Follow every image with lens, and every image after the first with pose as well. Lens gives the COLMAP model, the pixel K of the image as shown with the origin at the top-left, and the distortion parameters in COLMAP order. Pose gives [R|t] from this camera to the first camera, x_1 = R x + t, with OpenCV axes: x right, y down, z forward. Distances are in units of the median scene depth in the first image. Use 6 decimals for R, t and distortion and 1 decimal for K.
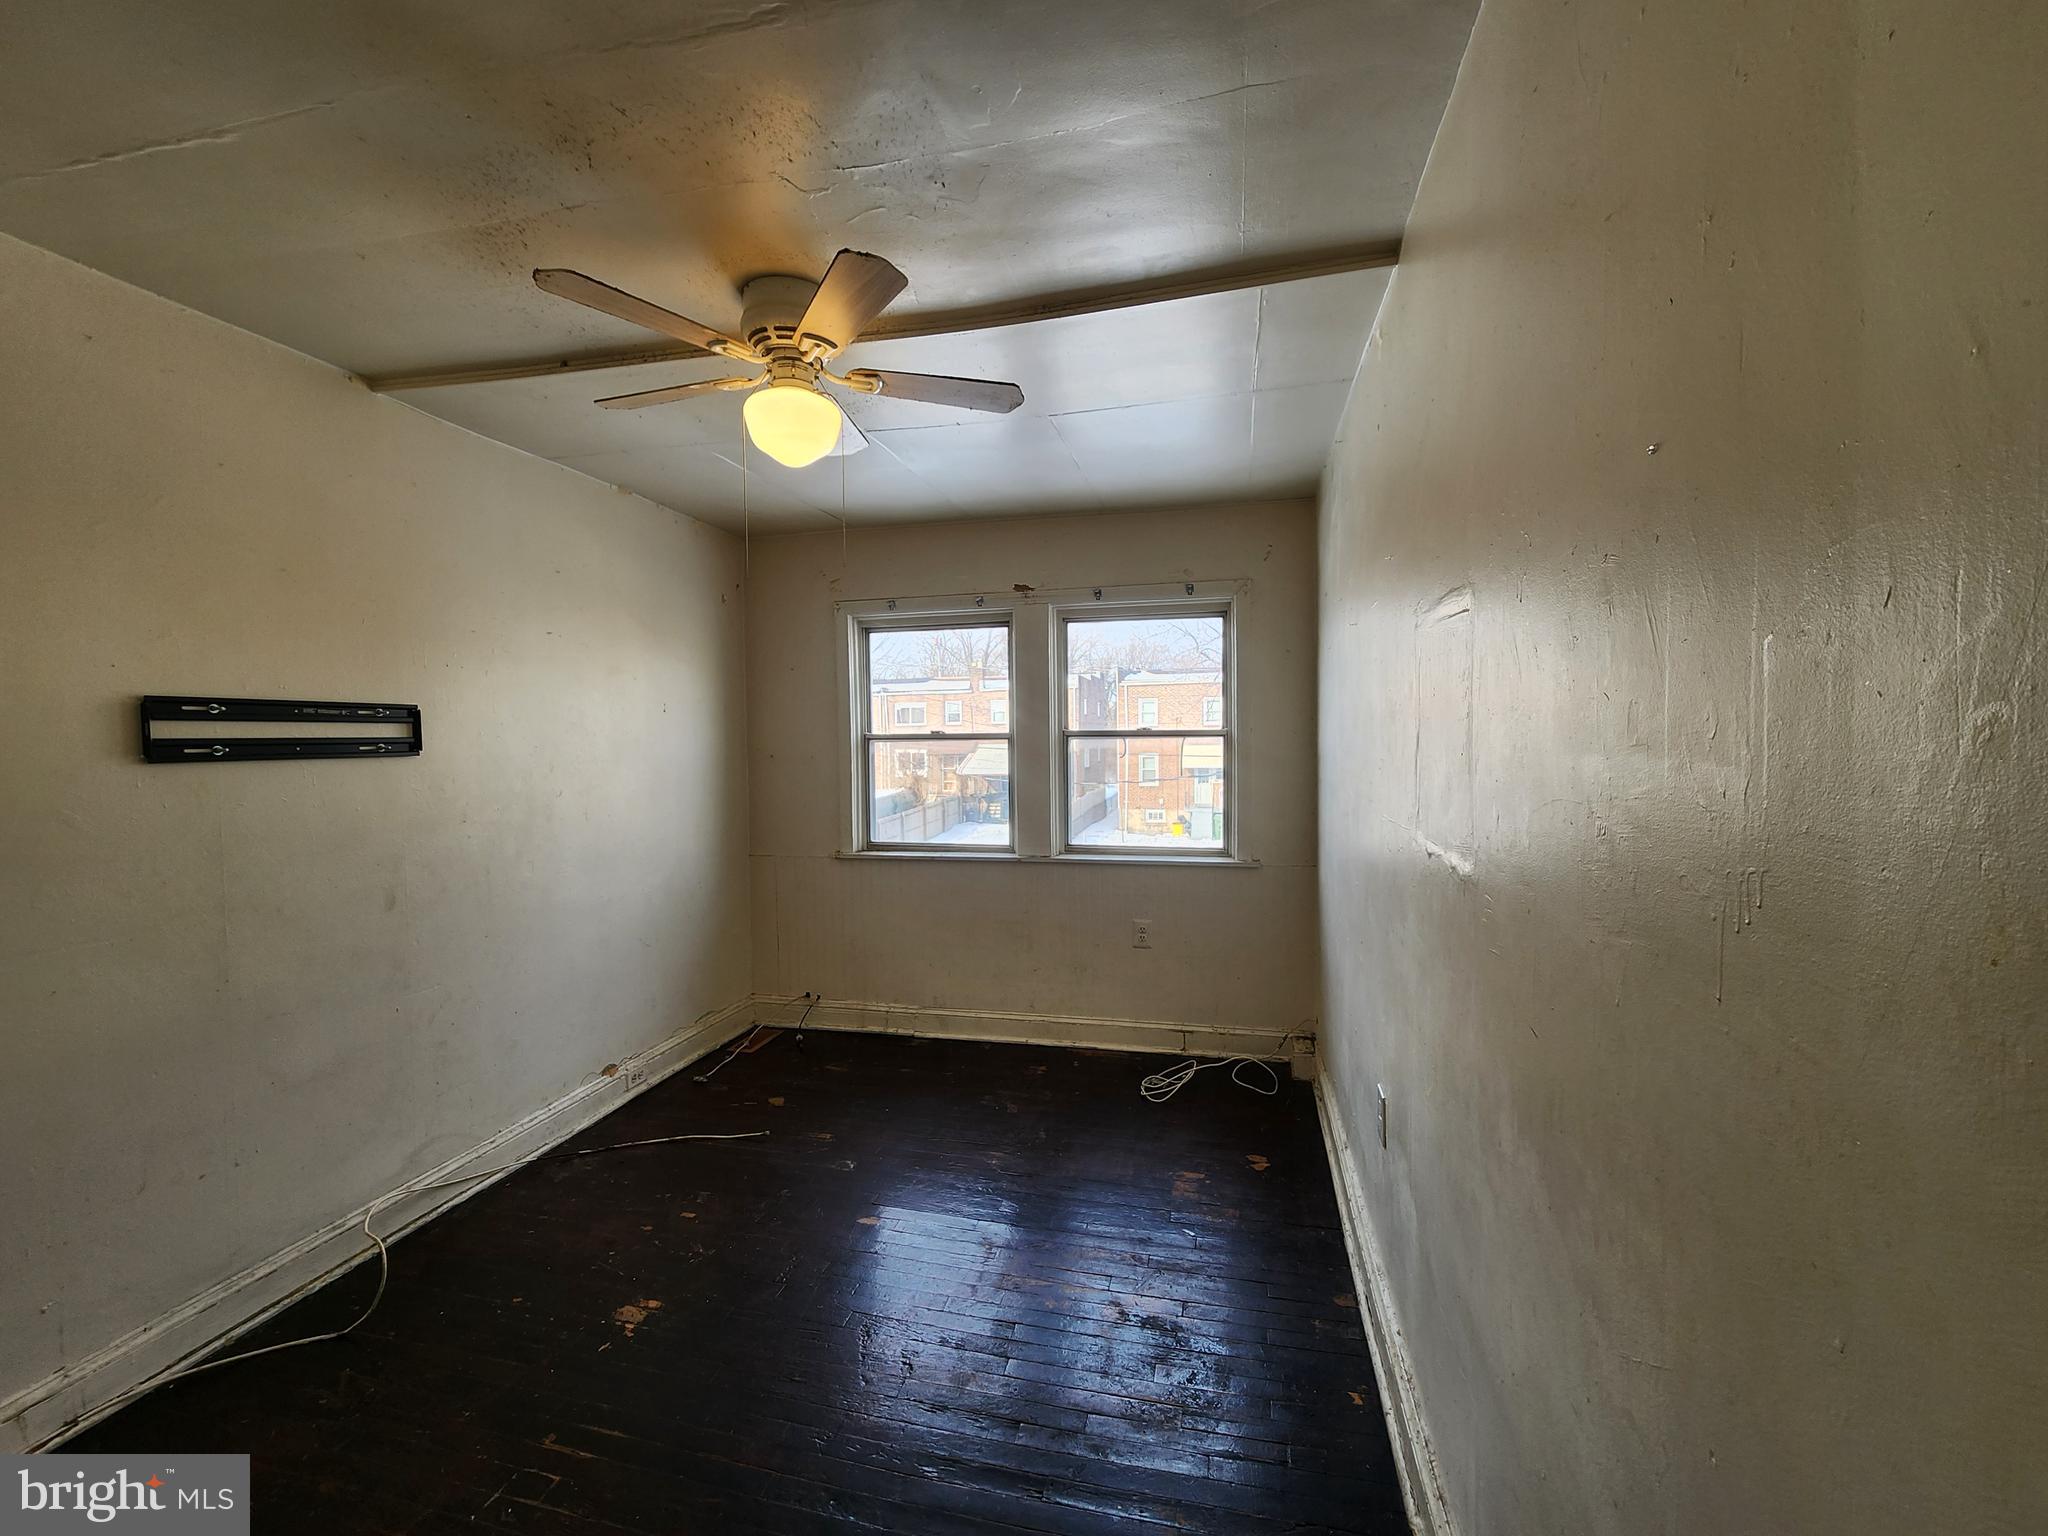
lens RADIAL K [[853.1, 0, 1024.0], [0, 853.1, 768.0], [0, 0, 1]] dist [0.000001, -0.000010]
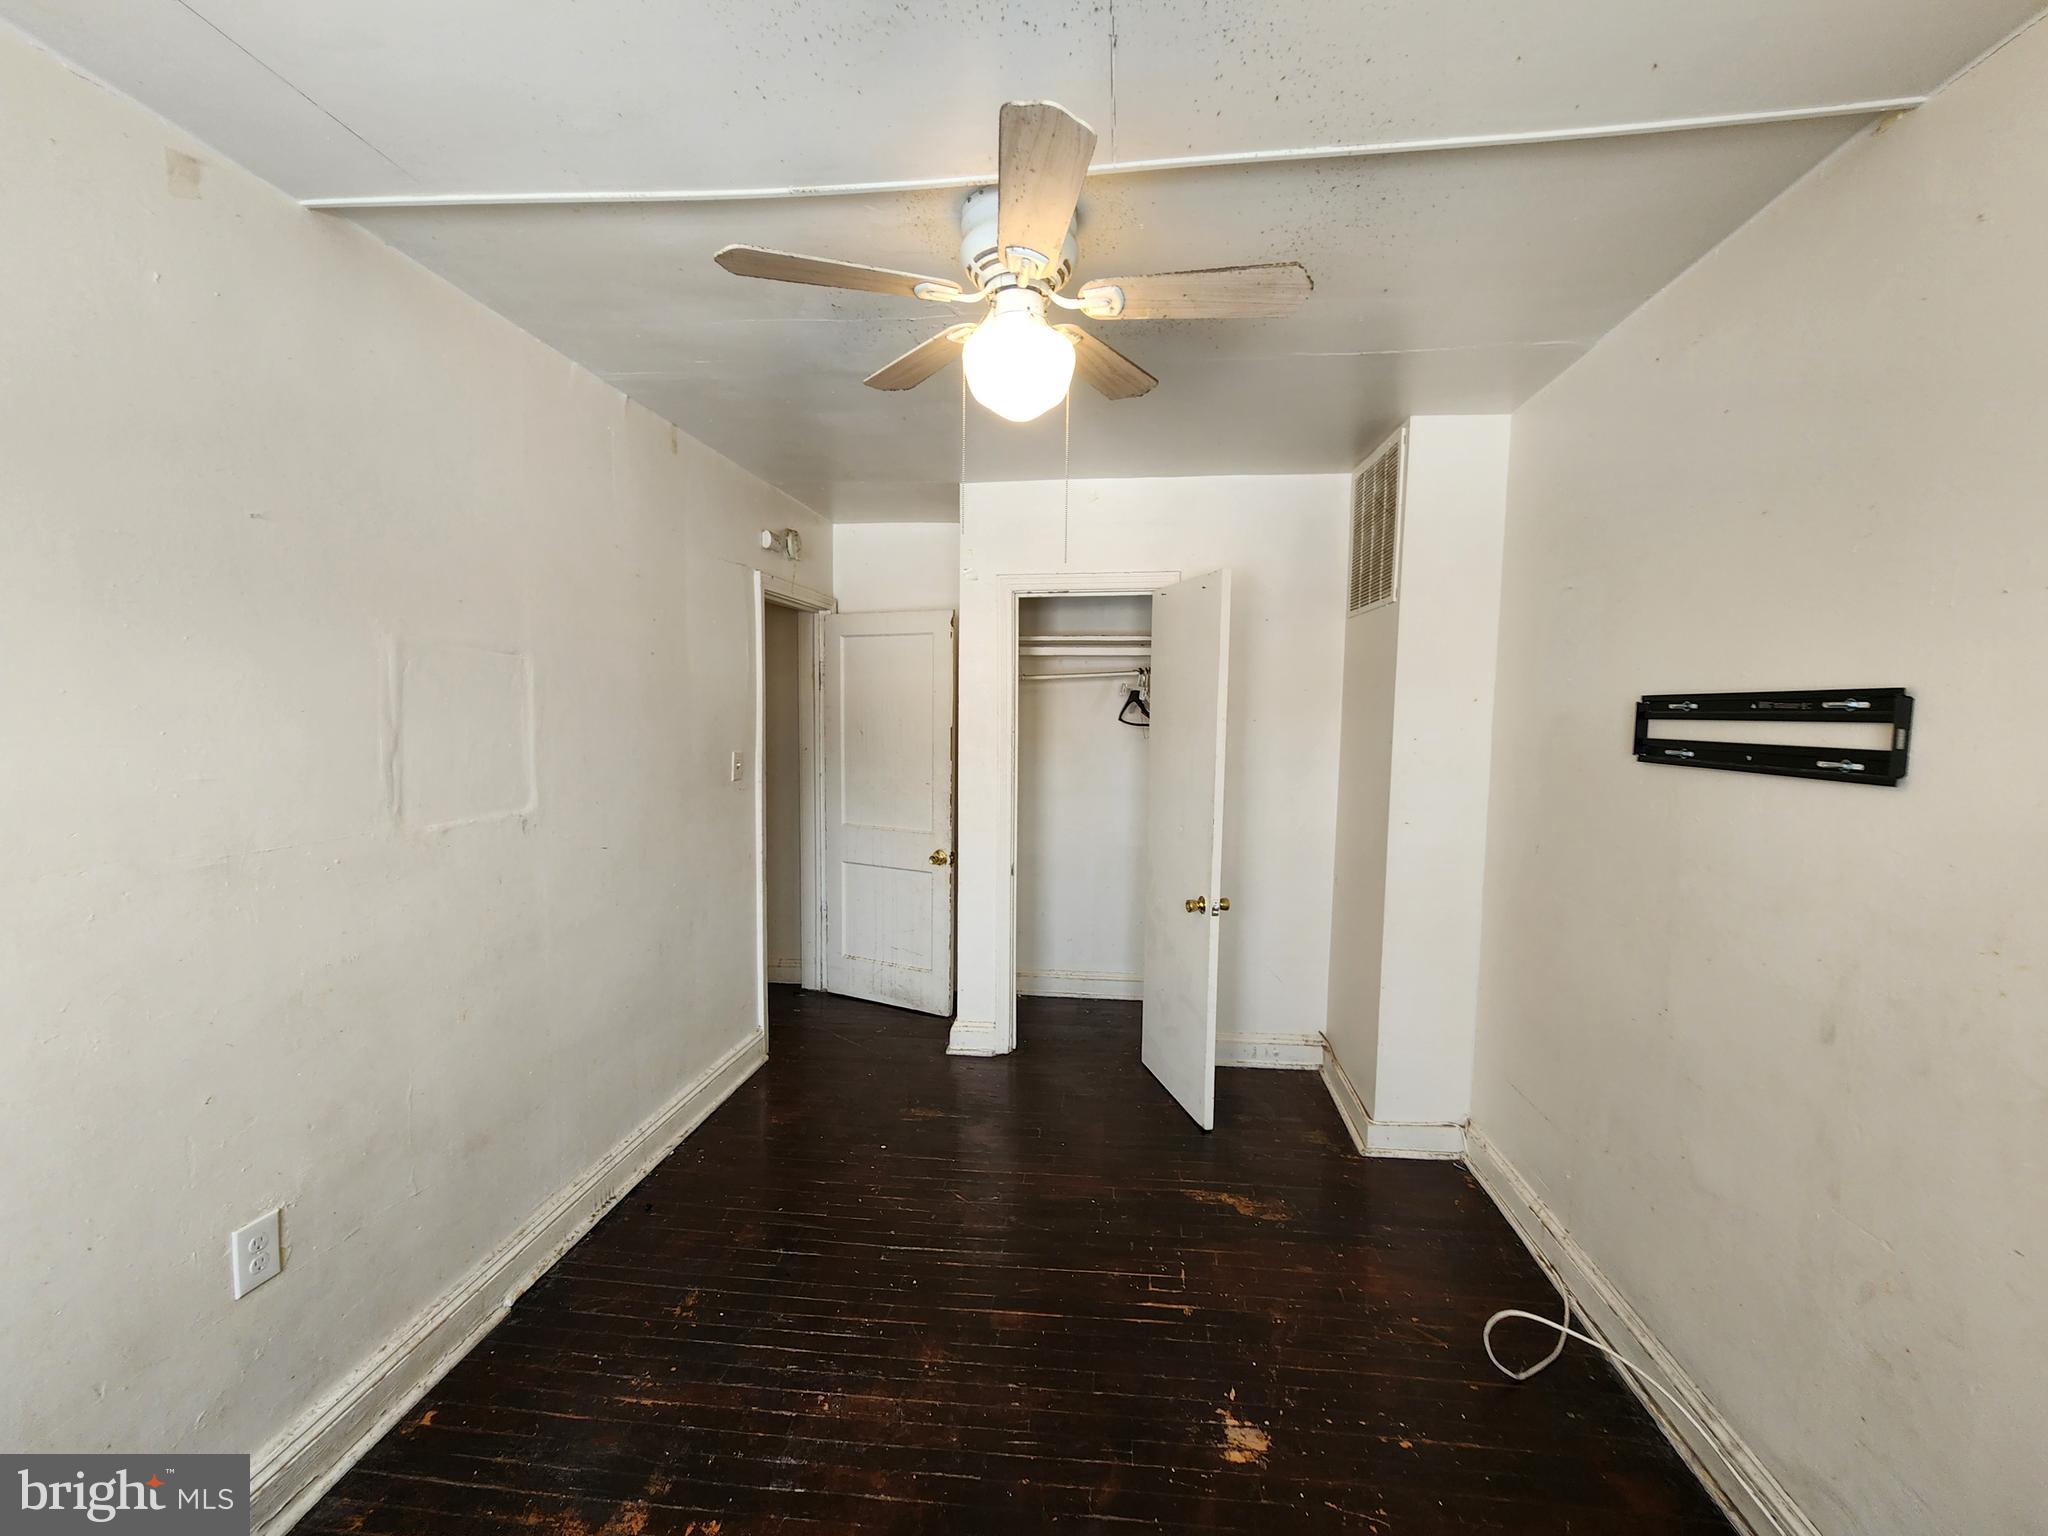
lens RADIAL K [[821.1, 0, 1031.8], [0, 821.1, 774.6], [0, 0, 1]] dist [-0.000327, -0.000110]
pose [[-0.990564, 0.015389, -0.136184, -0.147640], [-0.000907, 0.992918, 0.118797, -0.091016], [0.137047, 0.117800, -0.983535, 1.602938]]
